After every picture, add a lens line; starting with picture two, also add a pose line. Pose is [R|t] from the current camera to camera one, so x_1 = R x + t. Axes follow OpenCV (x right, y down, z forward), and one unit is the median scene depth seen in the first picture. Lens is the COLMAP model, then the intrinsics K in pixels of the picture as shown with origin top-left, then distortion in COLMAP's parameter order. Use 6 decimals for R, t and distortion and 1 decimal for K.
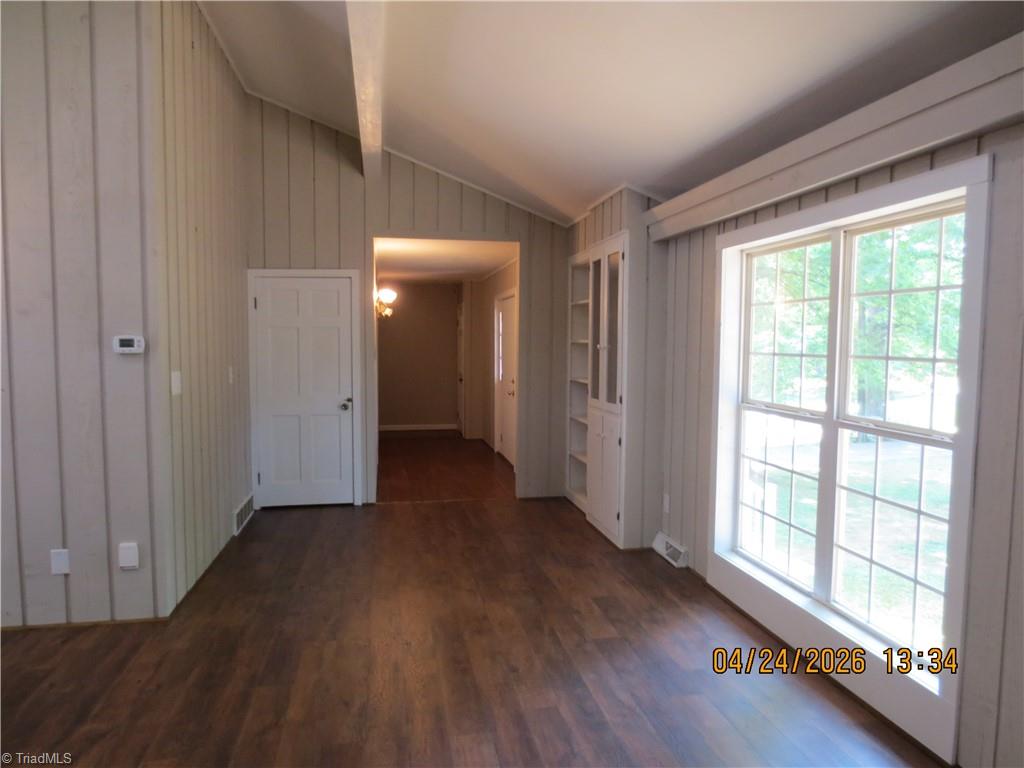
lens RADIAL K [[725.5, 0, 515.5], [0, 725.5, 390.9], [0, 0, 1]] dist [-0.045335, 0.002522]
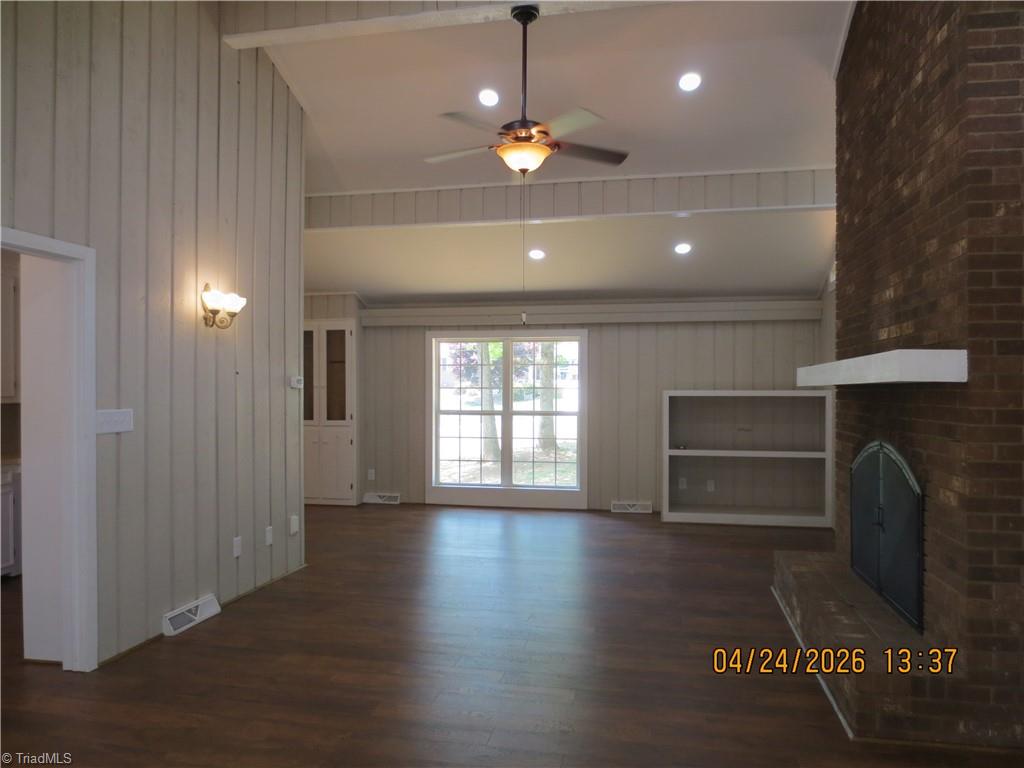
lens RADIAL K [[717.3, 0, 512.0], [0, 717.3, 384.0], [0, 0, 1]] dist [-0.035356, 0.000250]
pose [[0.374749, 0.004672, 0.927114, -1.692919], [0.066332, 0.997290, -0.031838, 0.017455], [-0.924750, 0.073429, 0.373423, 0.019002]]
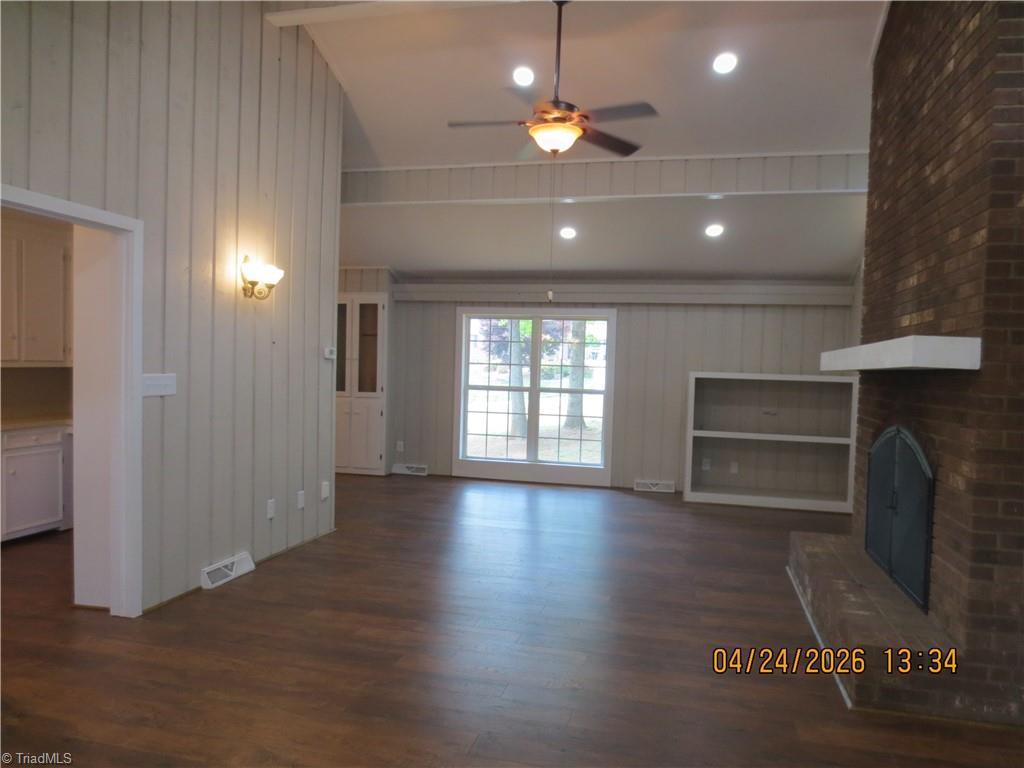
lens RADIAL K [[725.5, 0, 515.5], [0, 725.5, 390.9], [0, 0, 1]] dist [-0.045335, 0.002522]
pose [[0.411362, -0.019911, 0.911255, -1.741953], [0.037744, 0.999276, 0.004796, 0.026232], [-0.910690, 0.032422, 0.411816, -0.016636]]
